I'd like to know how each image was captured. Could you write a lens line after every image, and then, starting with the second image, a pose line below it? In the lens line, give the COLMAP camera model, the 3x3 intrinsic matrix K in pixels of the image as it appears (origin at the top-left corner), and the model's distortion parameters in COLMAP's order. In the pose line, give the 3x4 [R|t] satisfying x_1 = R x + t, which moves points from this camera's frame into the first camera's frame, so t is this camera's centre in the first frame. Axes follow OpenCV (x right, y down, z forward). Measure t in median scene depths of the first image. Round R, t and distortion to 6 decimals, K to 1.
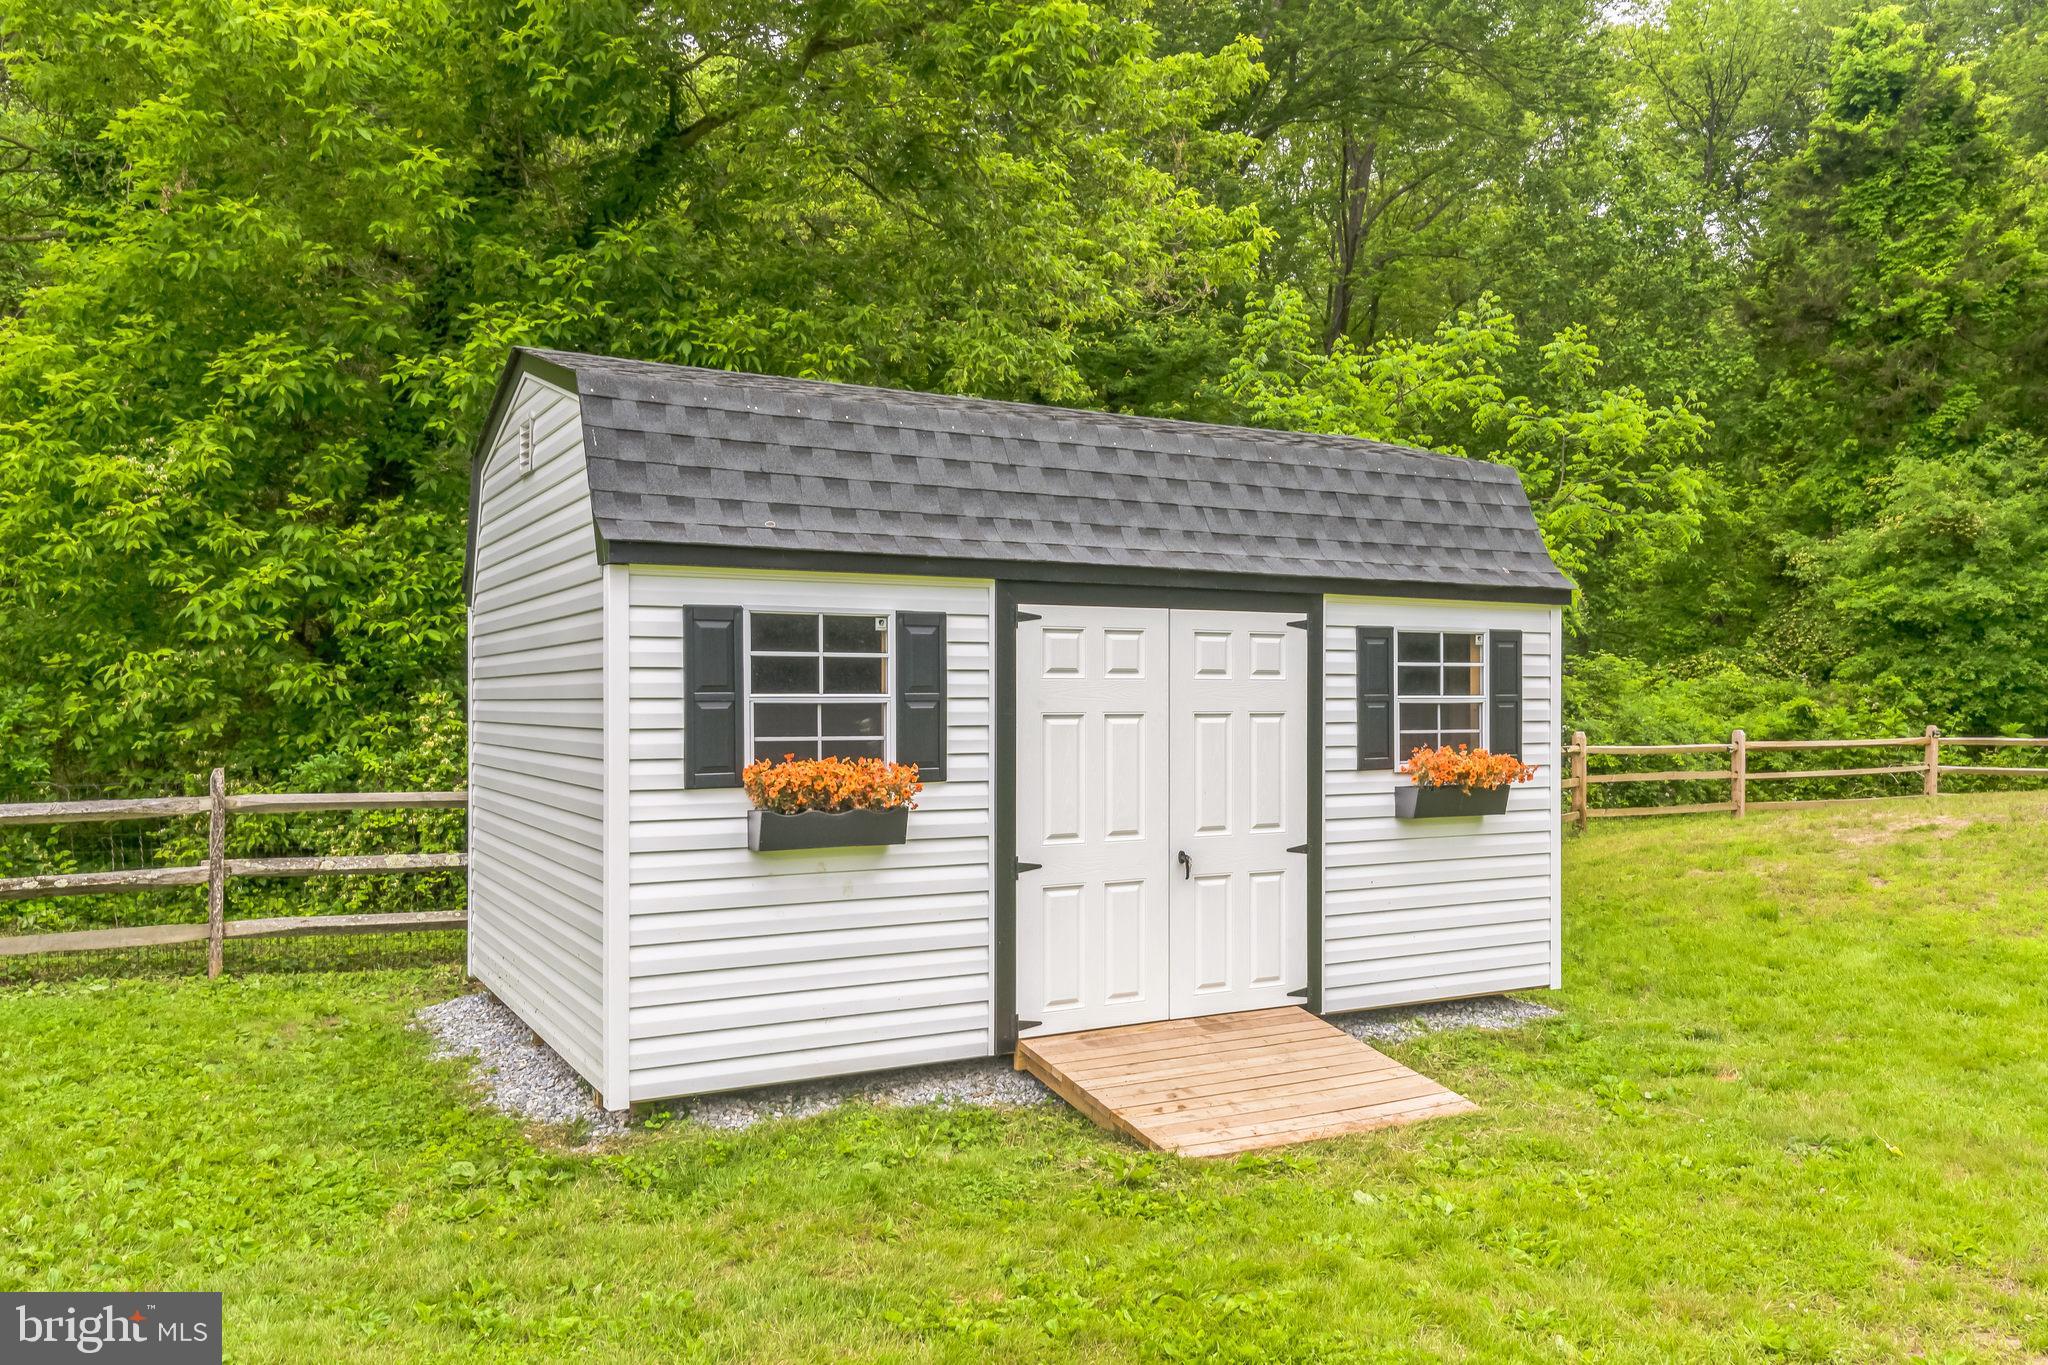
lens RADIAL K [[1596.6, 0, 1024.0], [0, 1596.6, 682.5], [0, 0, 1]] dist [0.009733, 0.003423]
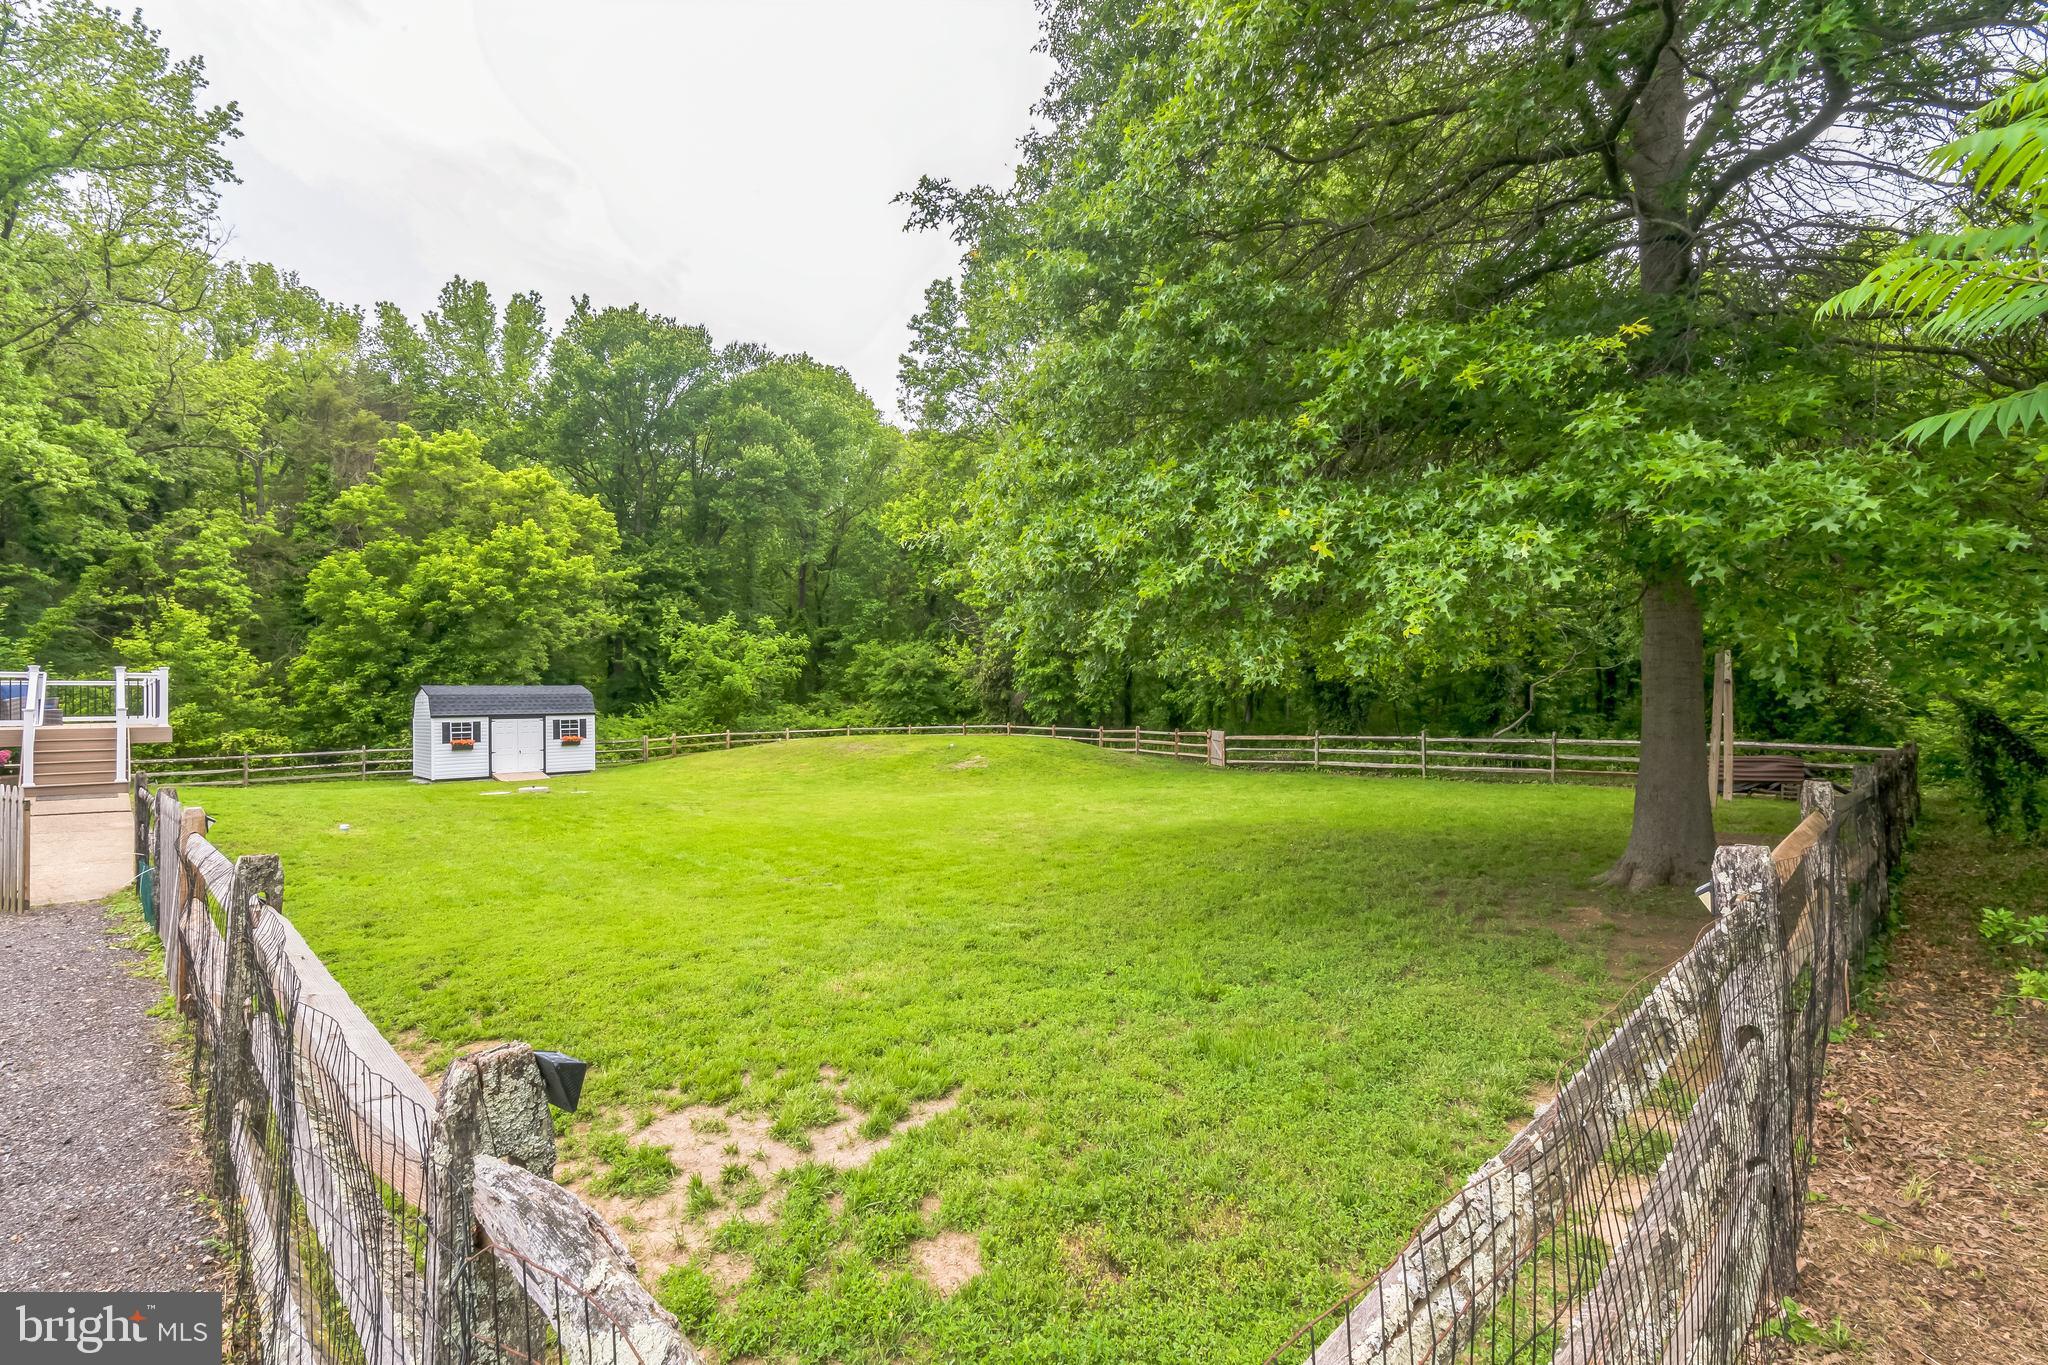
lens RADIAL K [[925.0, 0, 1023.9], [0, 925.0, 690.8], [0, 0, 1]] dist [0.015932, -0.000442]
pose [[0.970008, -0.014266, 0.242655, 1.252263], [0.015900, 0.999862, -0.004776, -0.111572], [-0.242554, 0.008491, 0.970101, -3.585435]]
